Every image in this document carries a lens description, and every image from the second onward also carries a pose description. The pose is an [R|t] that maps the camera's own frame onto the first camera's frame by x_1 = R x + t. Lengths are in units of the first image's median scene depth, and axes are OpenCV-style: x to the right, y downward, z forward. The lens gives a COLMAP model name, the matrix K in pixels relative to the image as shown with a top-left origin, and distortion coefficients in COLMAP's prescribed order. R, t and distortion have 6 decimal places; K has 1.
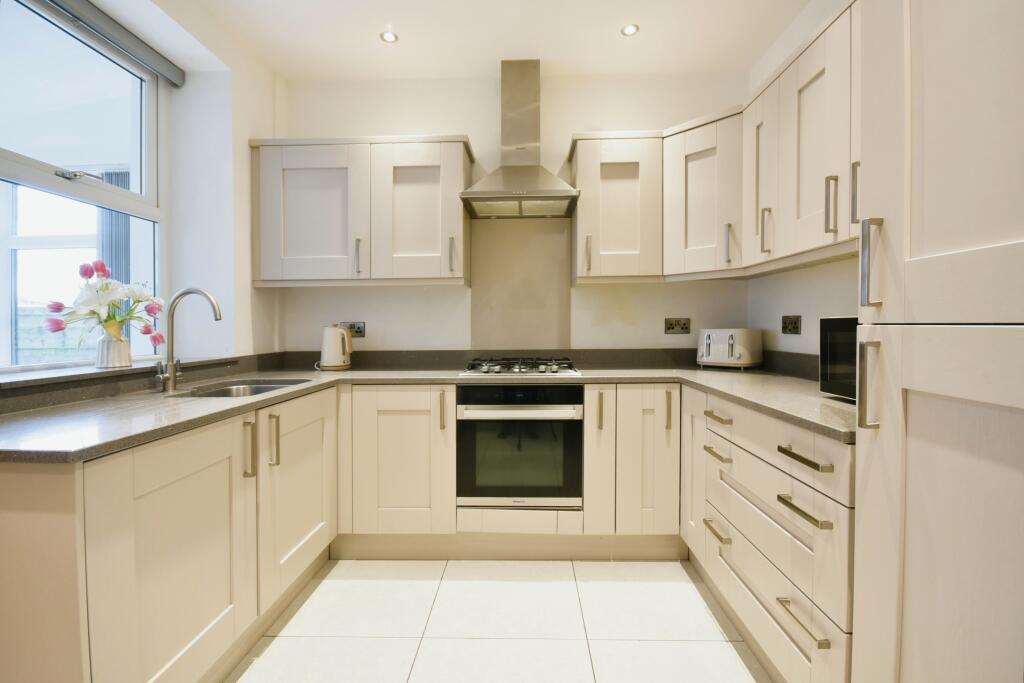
lens RADIAL K [[452.9, 0, 515.1], [0, 452.9, 335.6], [0, 0, 1]] dist [0.001275, -0.009871]
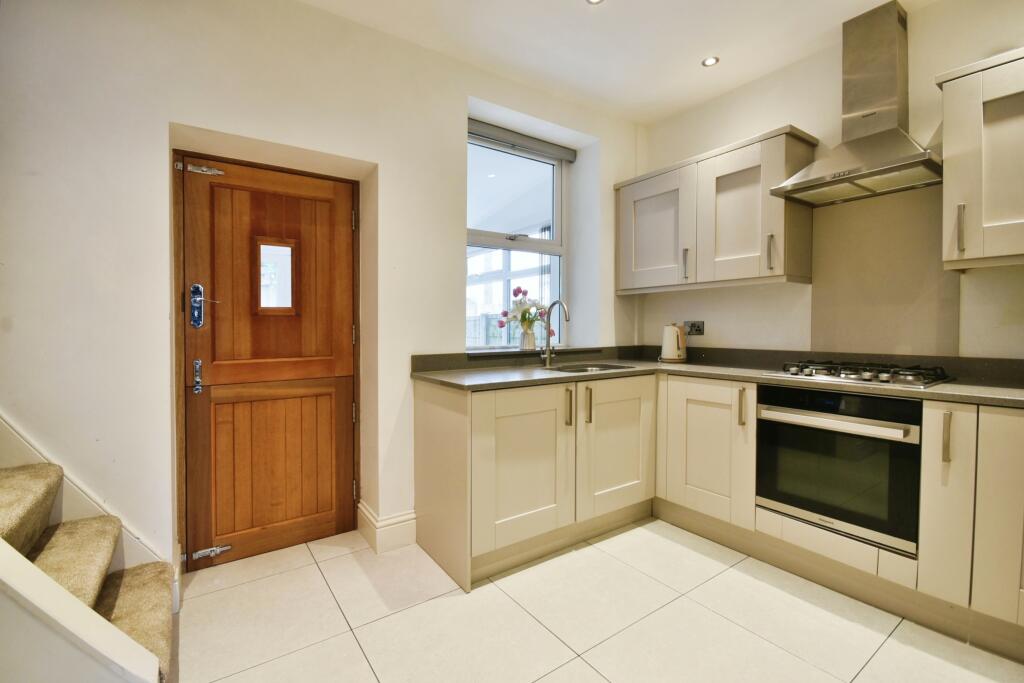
lens RADIAL K [[452.9, 0, 515.1], [0, 452.9, 335.6], [0, 0, 1]] dist [0.001275, -0.009871]
pose [[0.596568, 0.021866, -0.802265, 0.348254], [-0.017336, 0.999747, 0.014358, -0.003677], [0.802375, 0.005342, 0.596796, -0.030615]]
